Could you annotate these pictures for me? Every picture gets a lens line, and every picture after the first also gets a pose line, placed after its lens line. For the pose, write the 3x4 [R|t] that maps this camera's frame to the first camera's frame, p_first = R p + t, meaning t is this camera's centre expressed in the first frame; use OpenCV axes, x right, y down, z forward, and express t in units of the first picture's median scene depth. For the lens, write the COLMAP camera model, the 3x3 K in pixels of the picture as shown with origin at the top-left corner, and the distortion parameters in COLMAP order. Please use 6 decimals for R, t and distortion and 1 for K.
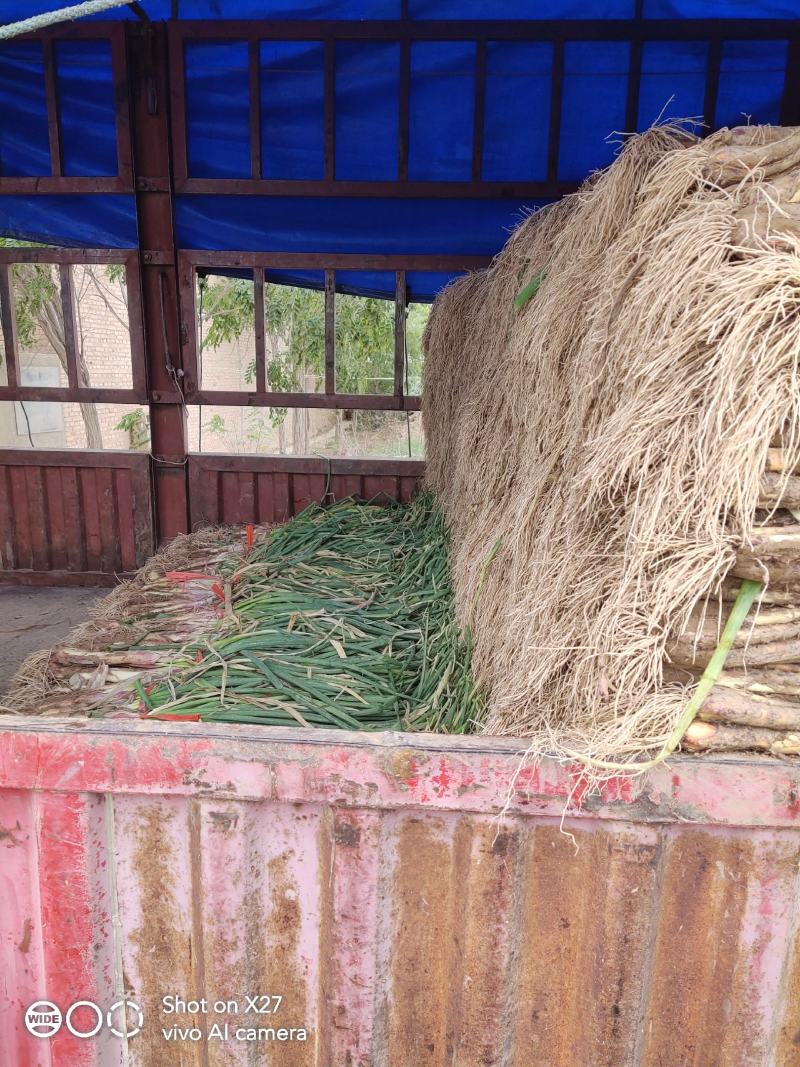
lens RADIAL K [[800.5, 0, 403.3], [0, 800.5, 530.8], [0, 0, 1]] dist [0.015740, -0.001398]
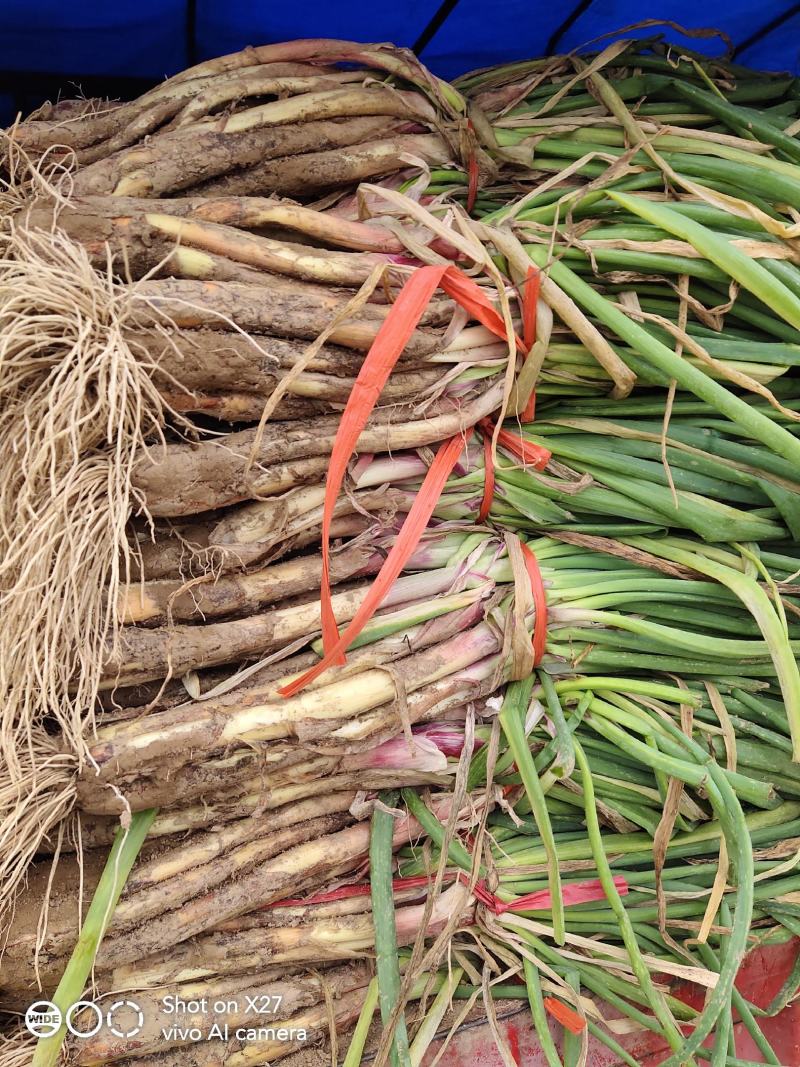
lens RADIAL K [[800.5, 0, 396.0], [0, 800.5, 535.4], [0, 0, 1]] dist [0.015740, -0.001398]
pose [[0.930210, -0.140663, 0.339004, 0.439979], [0.168265, 0.984300, -0.053296, -0.072214], [-0.326185, 0.106619, 0.939274, 0.359244]]
